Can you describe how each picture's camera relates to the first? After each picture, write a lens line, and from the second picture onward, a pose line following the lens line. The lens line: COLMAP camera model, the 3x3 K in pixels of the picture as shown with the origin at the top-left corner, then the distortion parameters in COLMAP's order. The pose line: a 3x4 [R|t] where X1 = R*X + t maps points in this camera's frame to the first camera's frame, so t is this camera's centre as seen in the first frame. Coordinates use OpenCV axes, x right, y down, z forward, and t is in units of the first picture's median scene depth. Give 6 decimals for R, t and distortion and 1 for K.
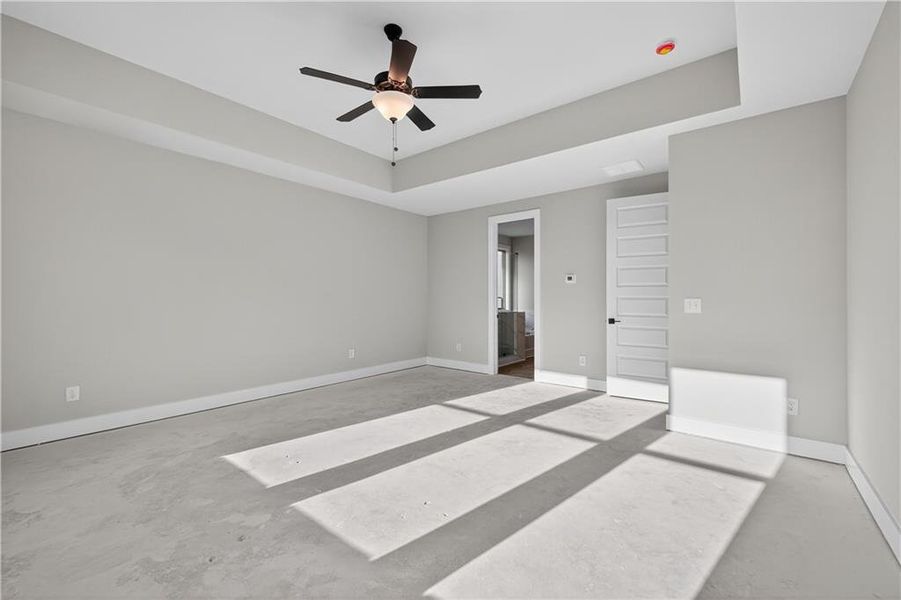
lens RADIAL K [[380.2, 0, 452.3], [0, 380.2, 297.5], [0, 0, 1]] dist [0.003624, -0.000075]
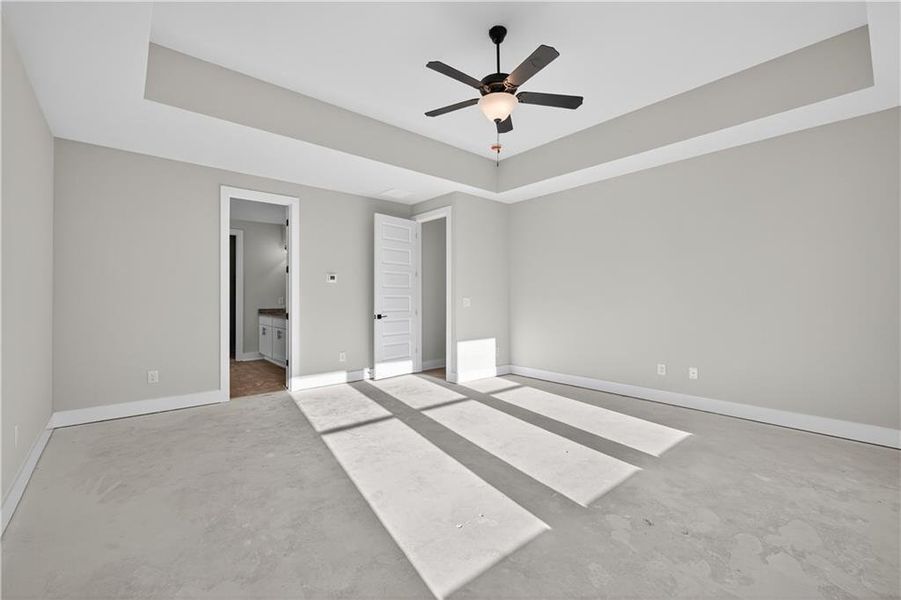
lens RADIAL K [[380.2, 0, 452.3], [0, 380.2, 297.5], [0, 0, 1]] dist [0.003624, -0.000075]
pose [[0.180922, -0.000599, 0.983497, -1.019021], [-0.001880, 0.999998, 0.000955, 0.001154], [-0.983496, -0.002022, 0.180920, 0.811331]]
